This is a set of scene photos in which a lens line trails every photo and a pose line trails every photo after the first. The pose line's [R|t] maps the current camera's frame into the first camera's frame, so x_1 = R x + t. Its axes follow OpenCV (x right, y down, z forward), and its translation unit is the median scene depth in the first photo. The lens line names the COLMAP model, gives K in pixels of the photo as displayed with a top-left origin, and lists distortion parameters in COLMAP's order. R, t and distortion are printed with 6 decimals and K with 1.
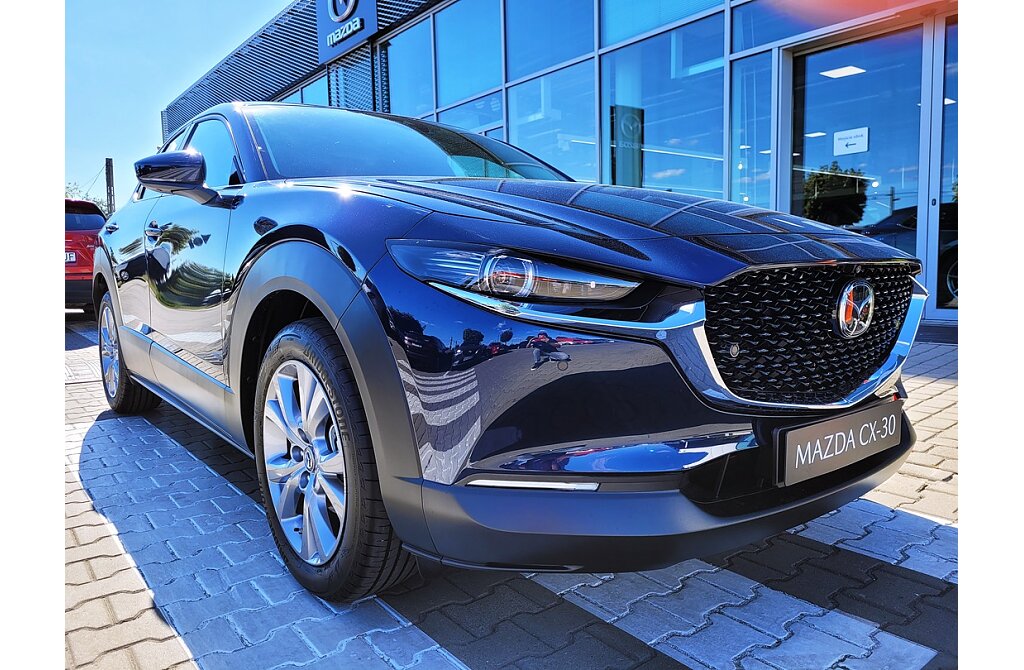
lens RADIAL K [[675.7, 0, 484.4], [0, 675.7, 331.1], [0, 0, 1]] dist [0.016657, -0.004518]
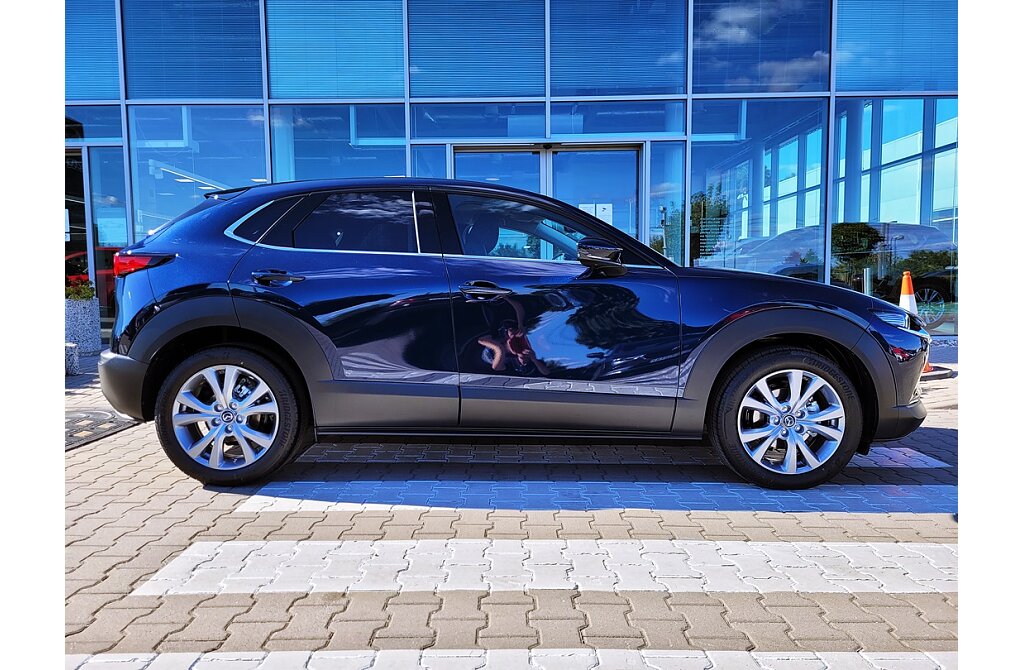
lens RADIAL K [[668.4, 0, 483.8], [0, 668.4, 336.3], [0, 0, 1]] dist [0.017091, 0.001698]
pose [[0.621694, -0.038855, 0.782296, -1.542445], [0.064119, 0.997941, -0.001390, -0.070088], [-0.780631, 0.051024, 0.622906, 0.322303]]
